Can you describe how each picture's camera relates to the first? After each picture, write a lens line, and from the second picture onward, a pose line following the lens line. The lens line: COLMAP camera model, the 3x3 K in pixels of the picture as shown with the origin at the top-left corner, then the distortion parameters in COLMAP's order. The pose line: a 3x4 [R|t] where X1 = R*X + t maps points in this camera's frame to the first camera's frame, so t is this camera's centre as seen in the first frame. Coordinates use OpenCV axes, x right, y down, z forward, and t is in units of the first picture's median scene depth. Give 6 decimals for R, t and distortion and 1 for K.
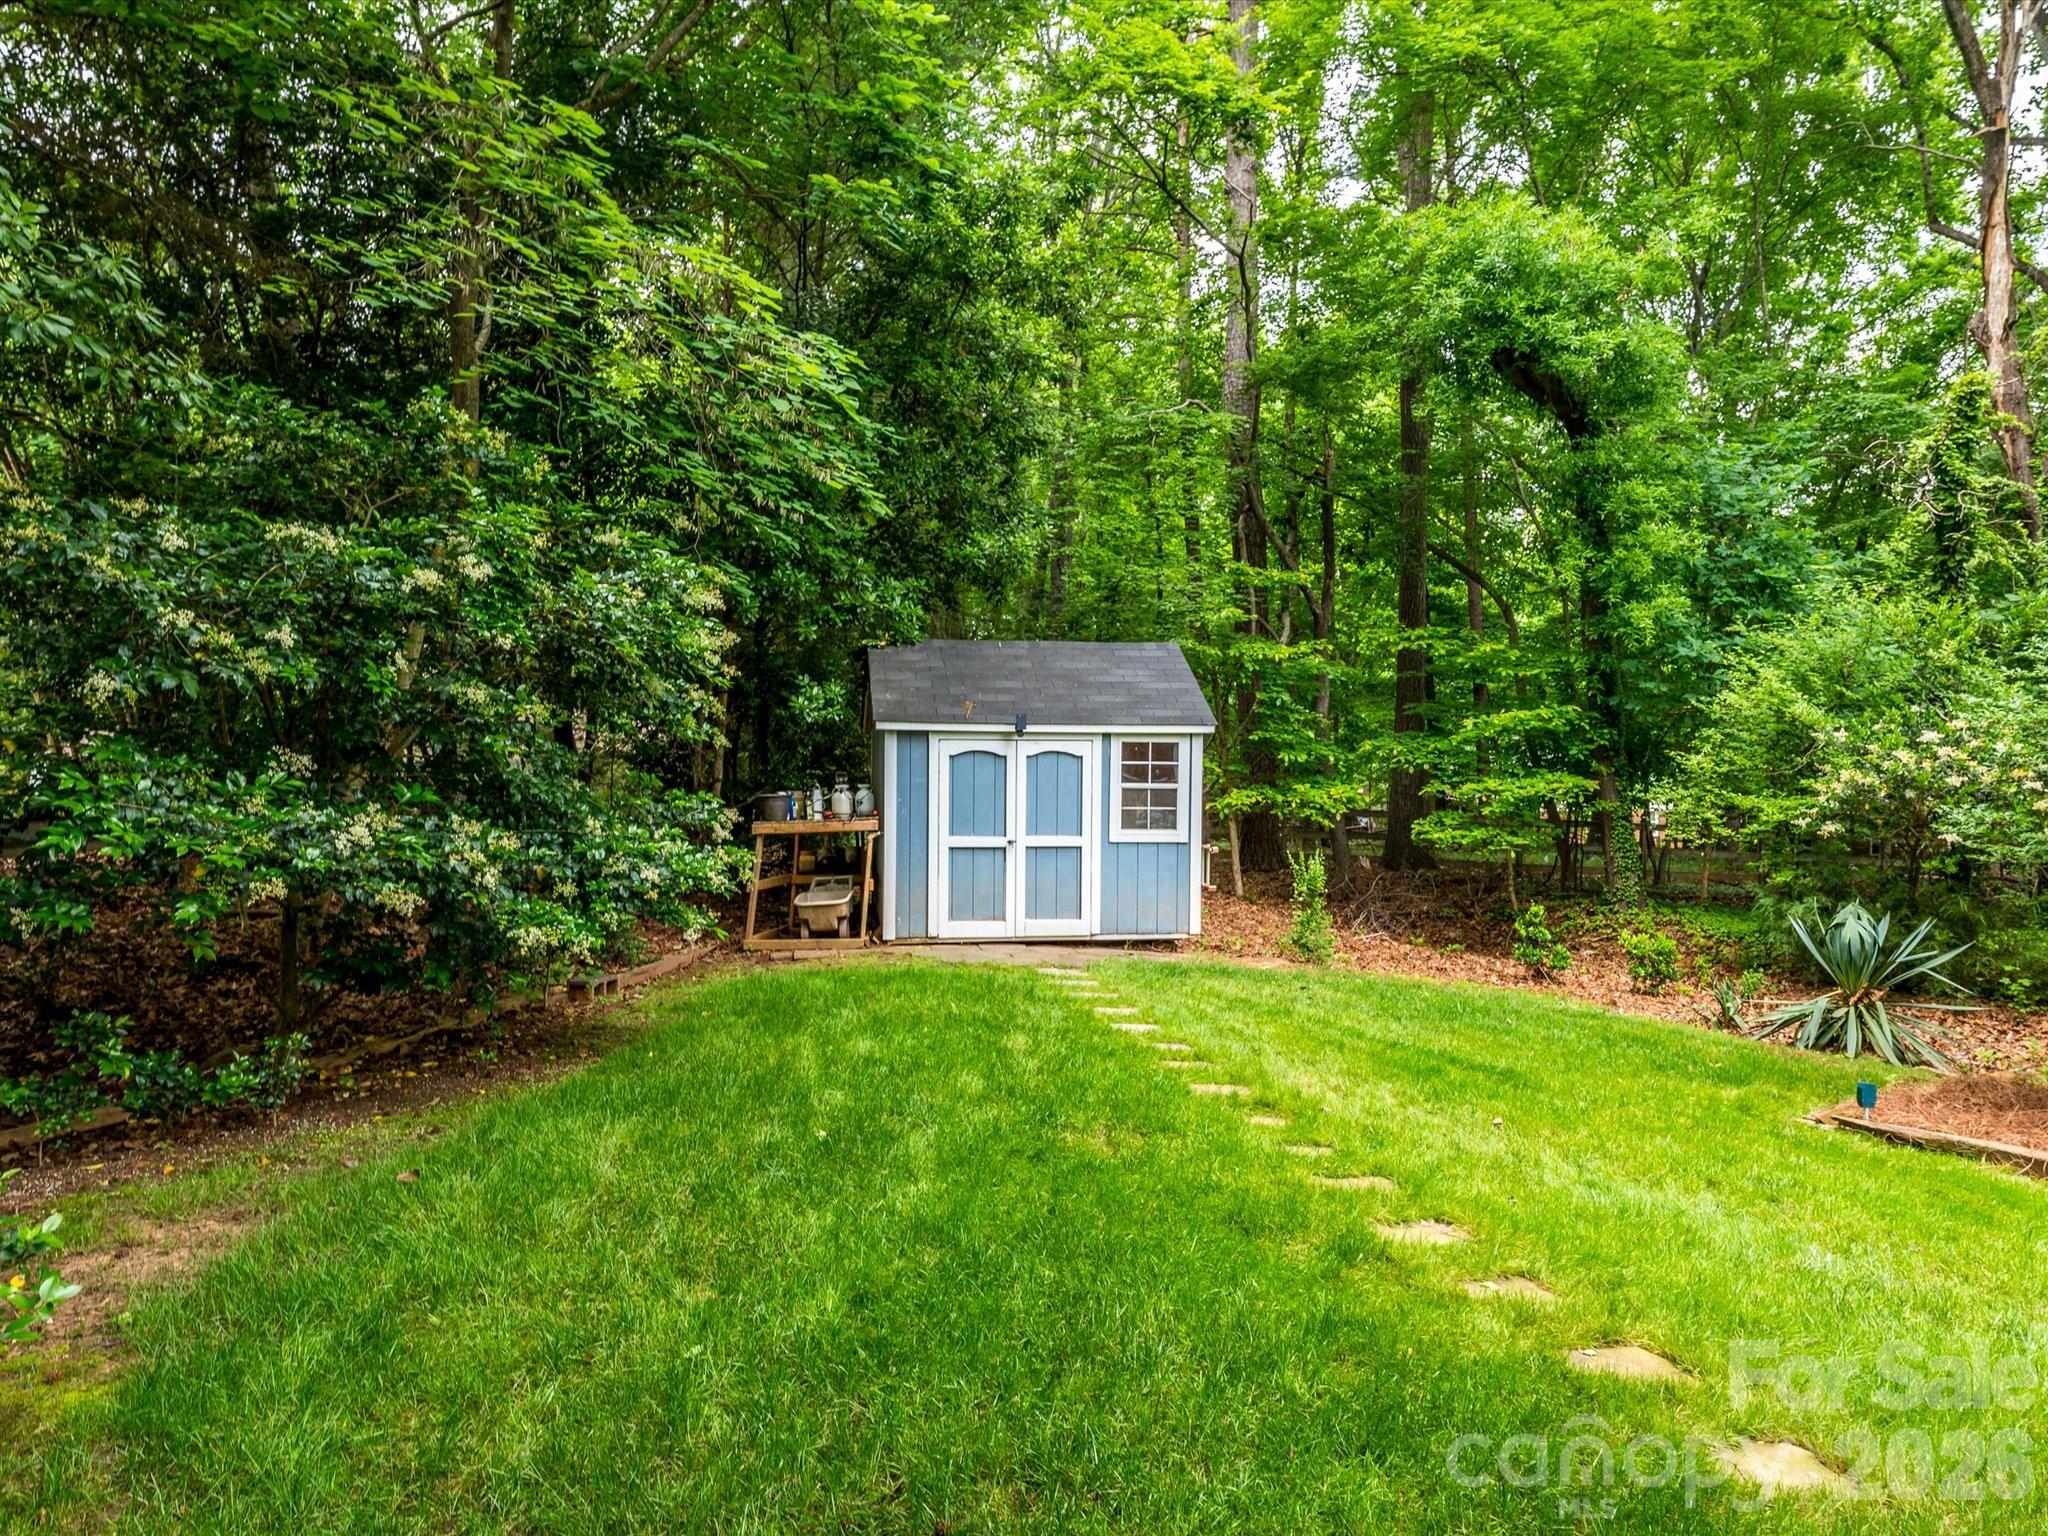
lens RADIAL K [[922.7, 0, 1045.7], [0, 922.7, 780.6], [0, 0, 1]] dist [-0.000134, -0.000242]
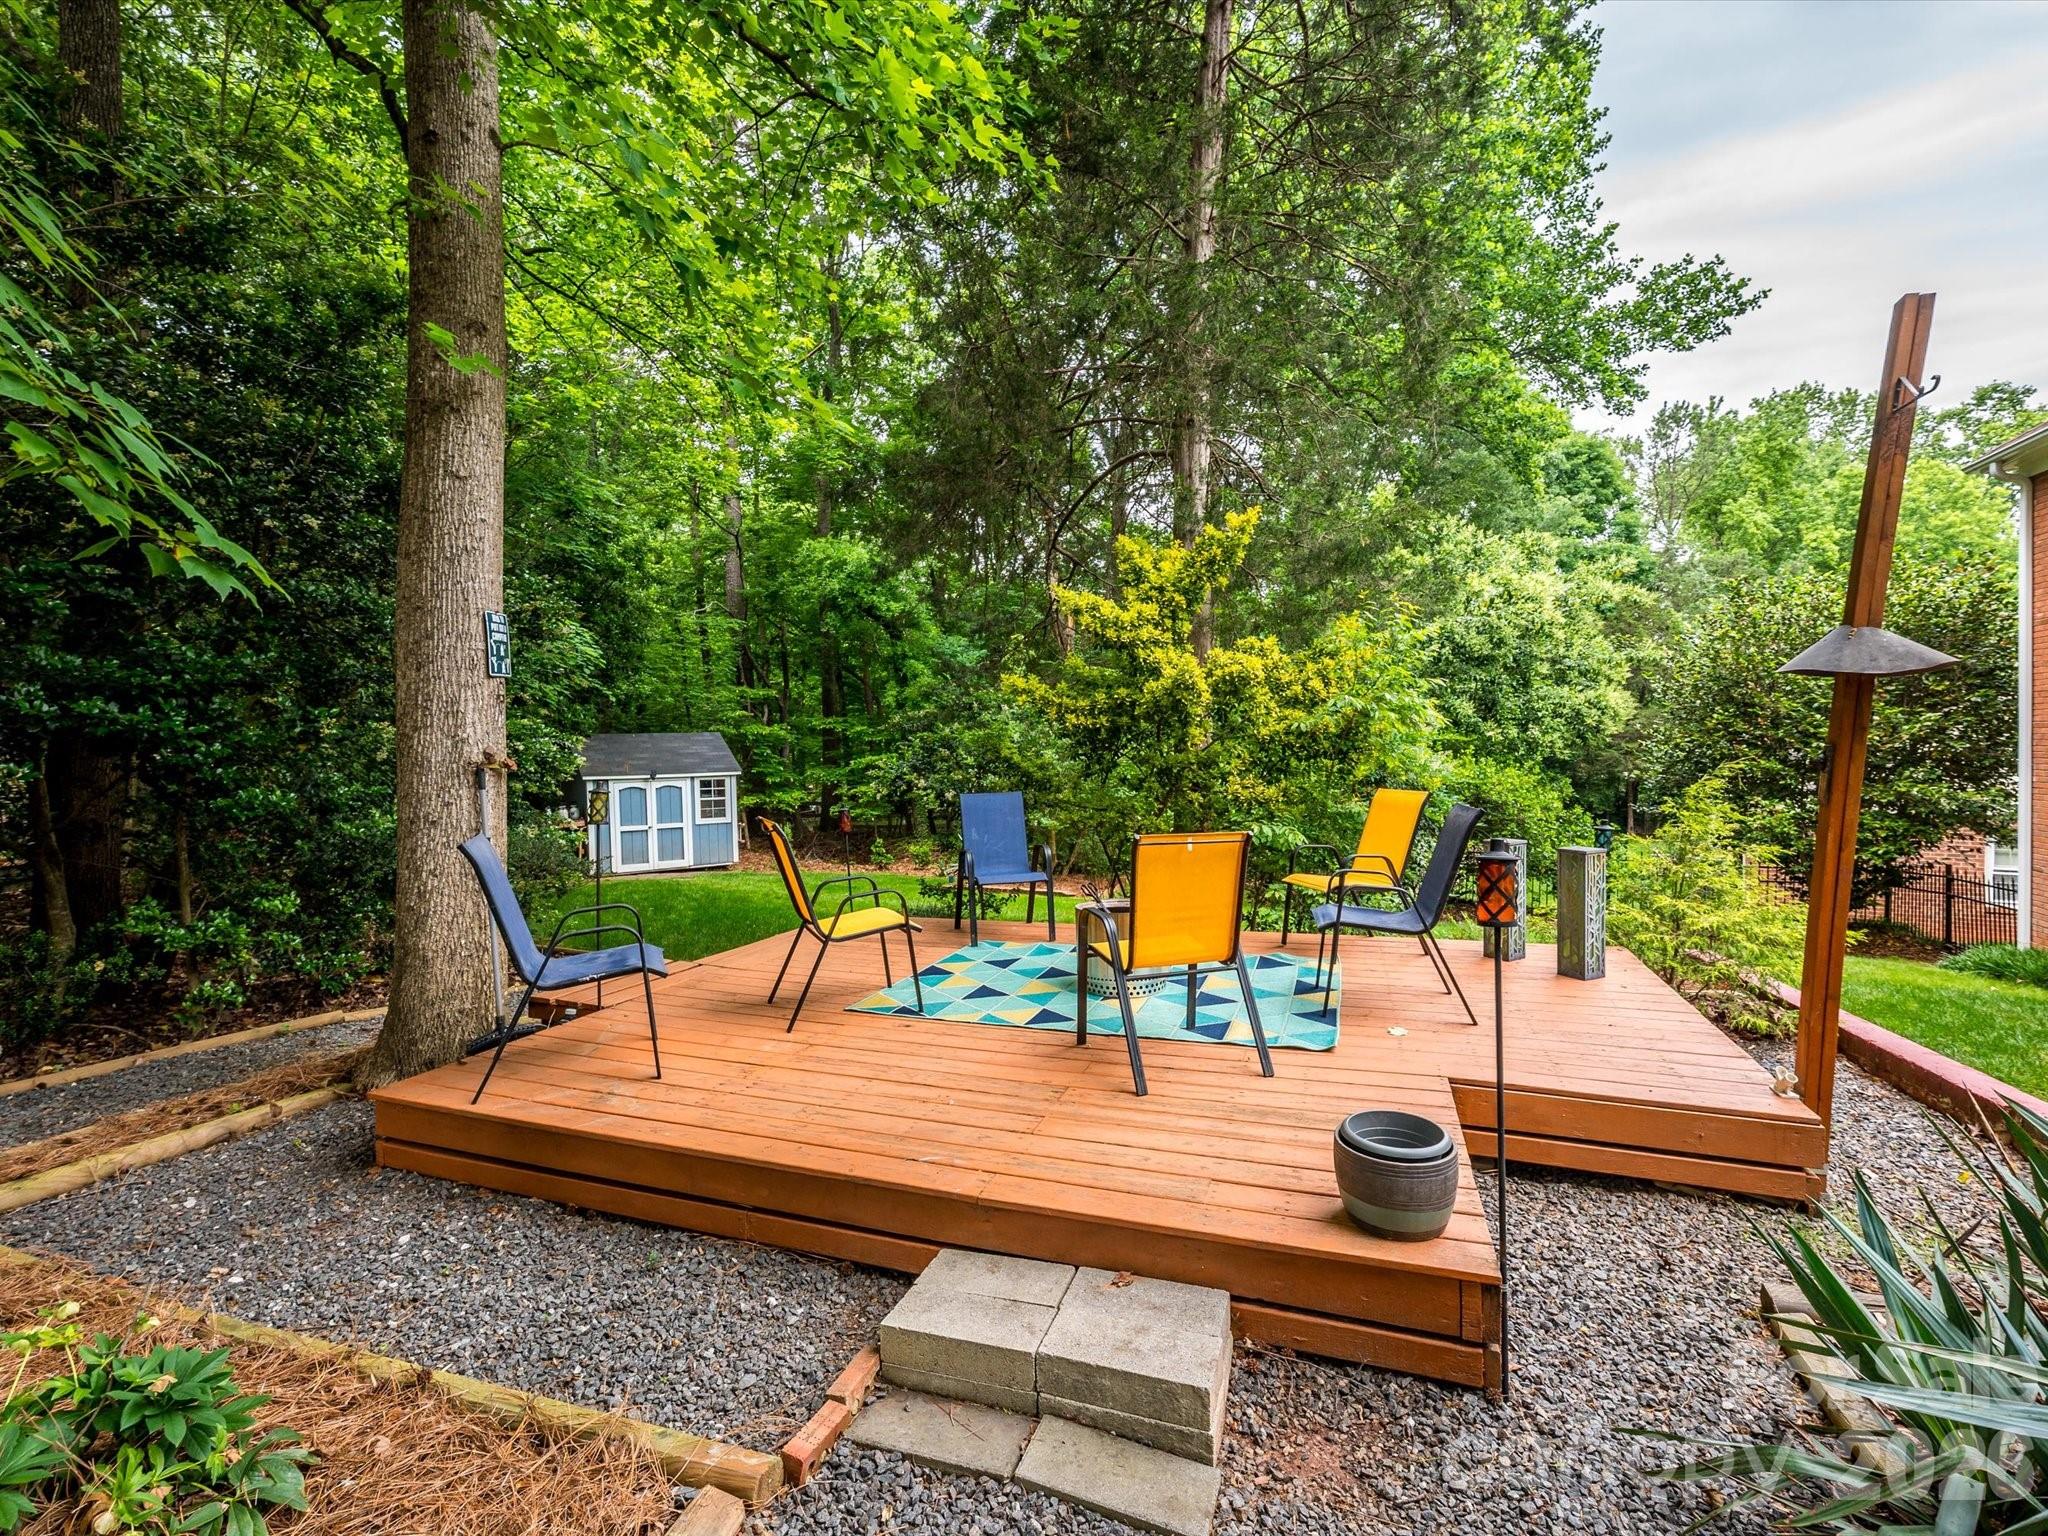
lens RADIAL K [[922.7, 0, 1045.7], [0, 922.7, 780.6], [0, 0, 1]] dist [-0.000134, -0.000242]
pose [[0.842793, -0.042337, 0.536571, -0.413914], [0.035293, 0.999103, 0.023396, -0.062968], [-0.537080, -0.000781, 0.843531, -1.357321]]
